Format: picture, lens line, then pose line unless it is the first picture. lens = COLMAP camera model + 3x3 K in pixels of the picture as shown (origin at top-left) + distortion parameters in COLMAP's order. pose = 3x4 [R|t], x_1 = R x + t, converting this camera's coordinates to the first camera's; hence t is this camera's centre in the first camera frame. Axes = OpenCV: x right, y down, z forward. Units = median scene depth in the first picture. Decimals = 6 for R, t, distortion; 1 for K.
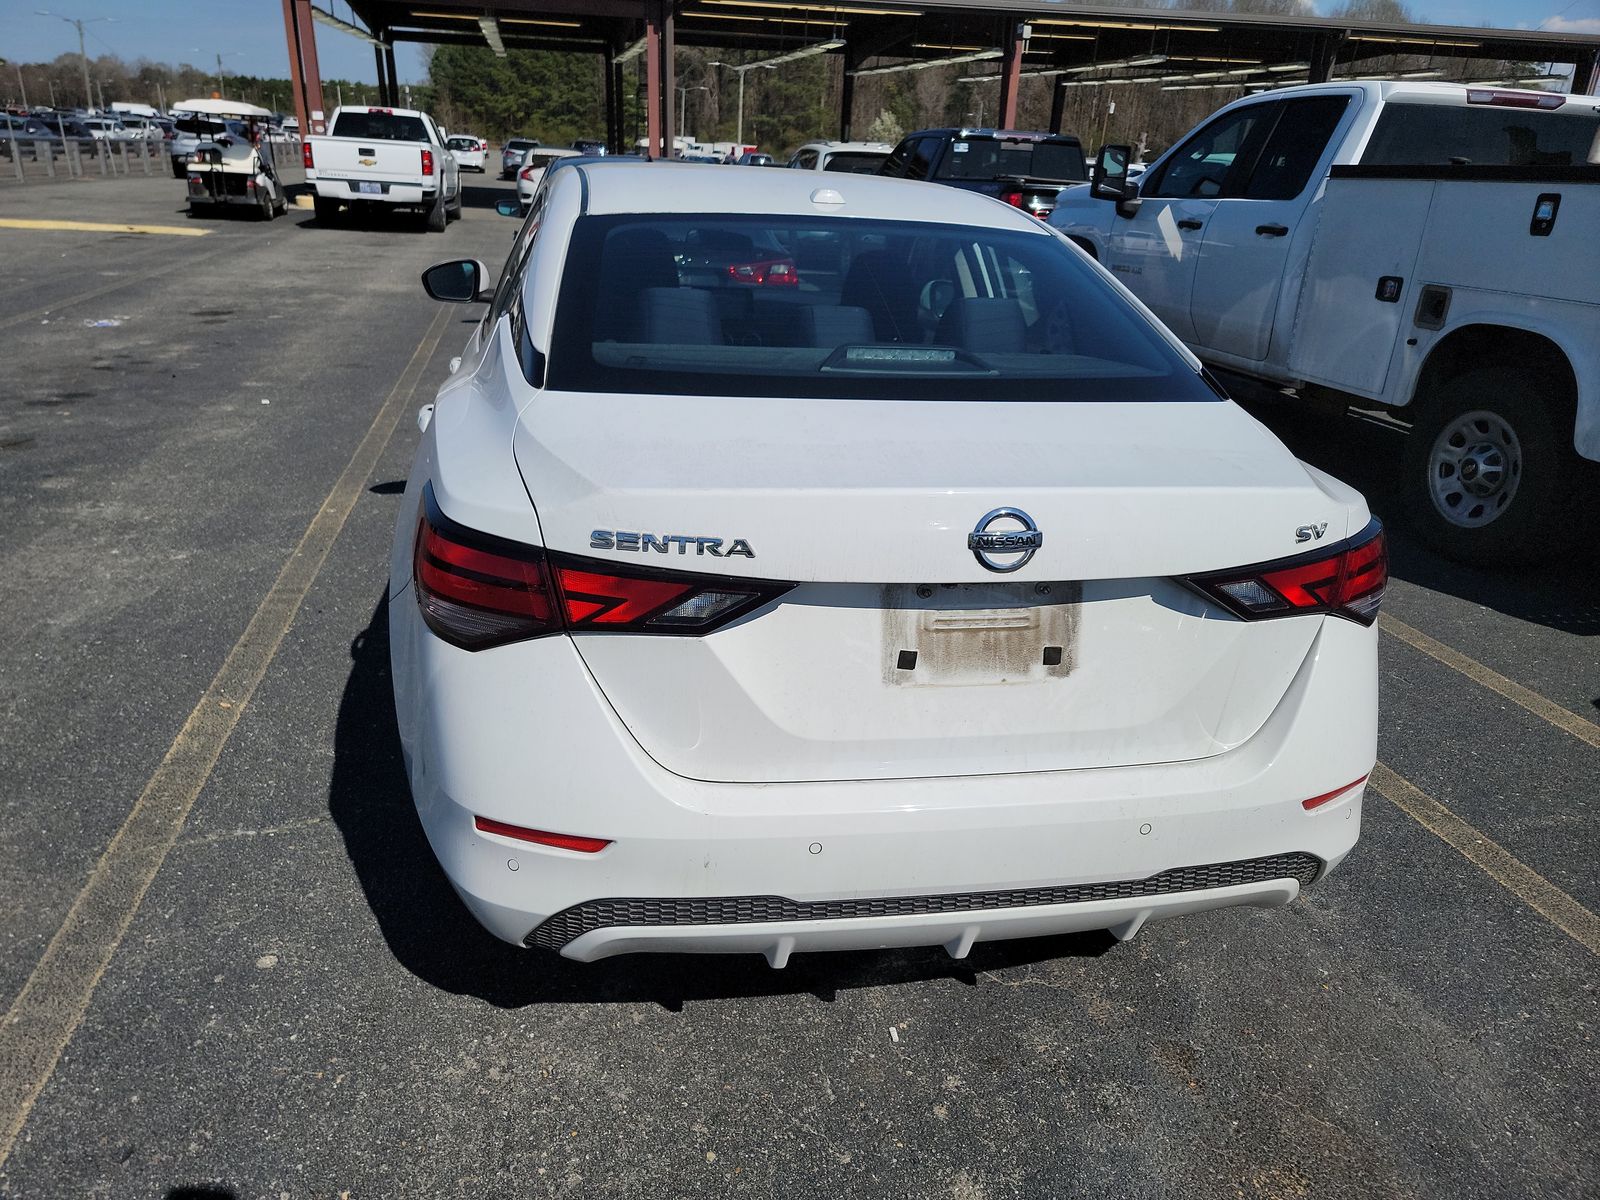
lens RADIAL K [[1135.6, 0, 799.9], [0, 1135.6, 609.2], [0, 0, 1]] dist [0.029772, -0.012322]
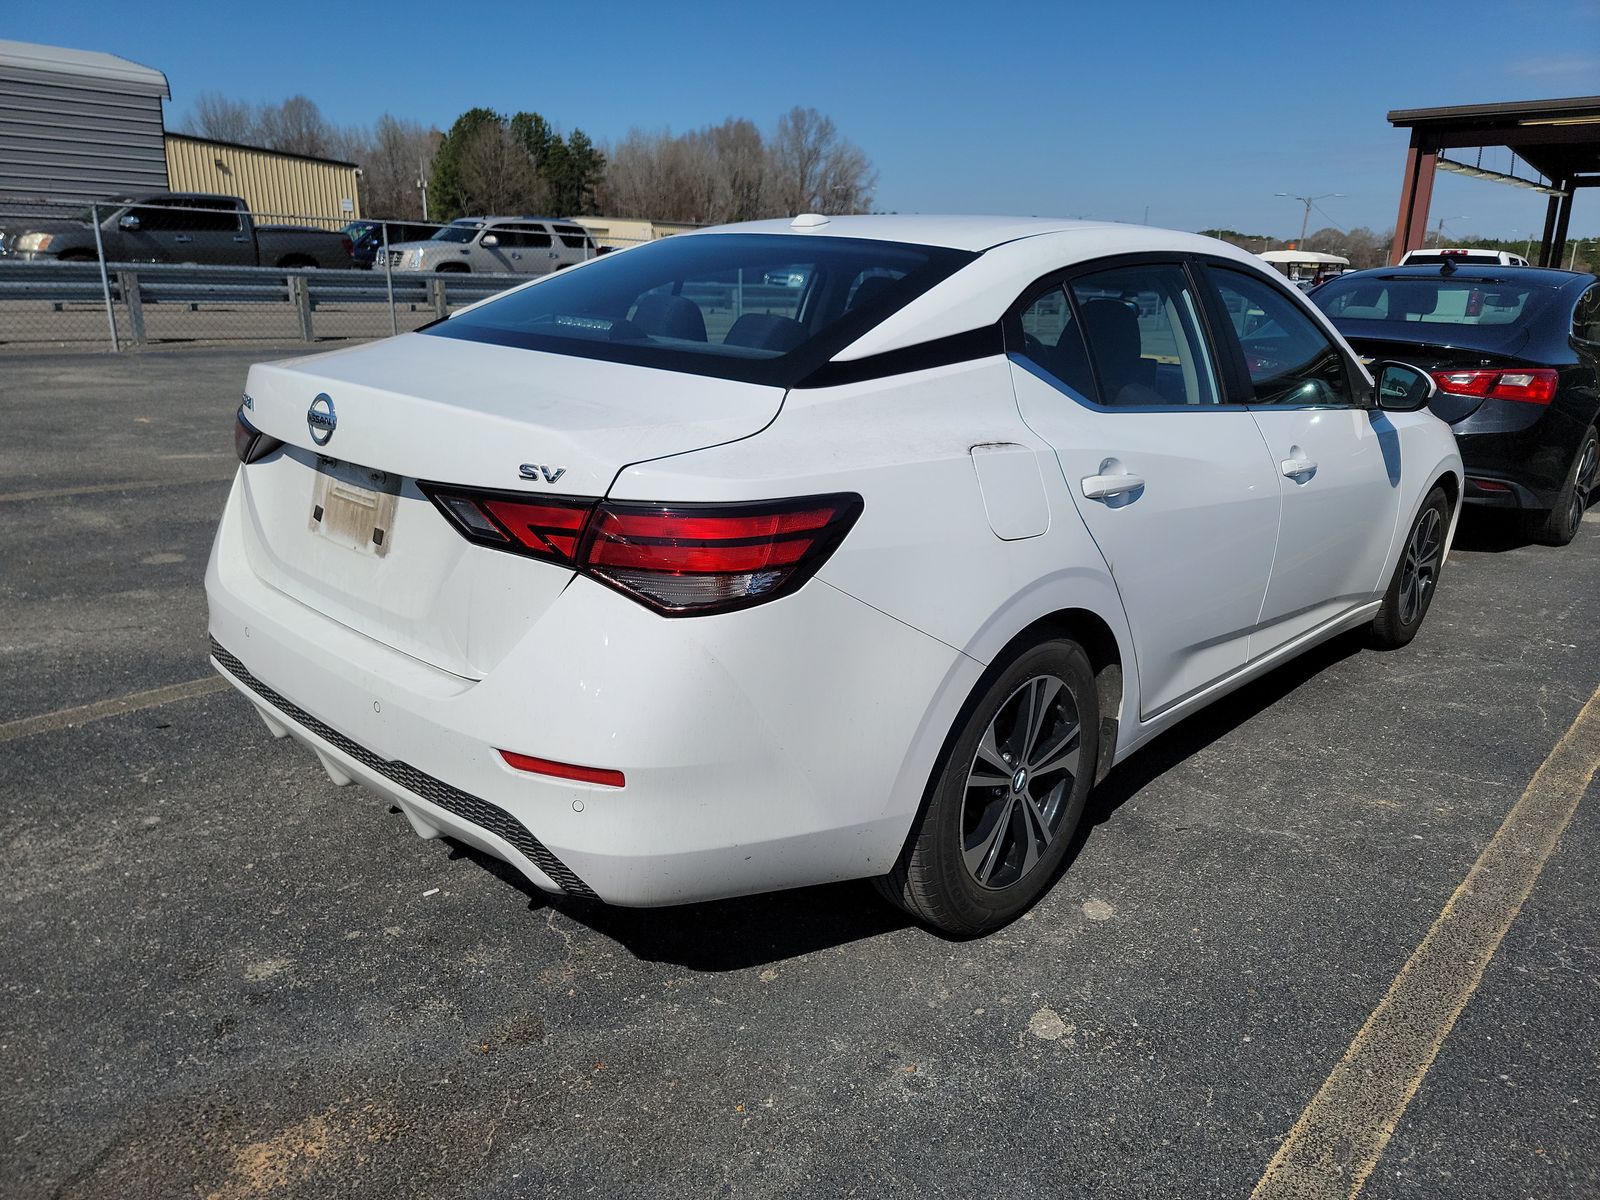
lens RADIAL K [[1135.6, 0, 800.7], [0, 1135.6, 590.8], [0, 0, 1]] dist [0.029772, -0.012322]
pose [[0.593351, 0.200141, -0.779665, 1.404217], [-0.307747, 0.951416, 0.010024, -0.051392], [0.743792, 0.233991, 0.626116, 0.601483]]
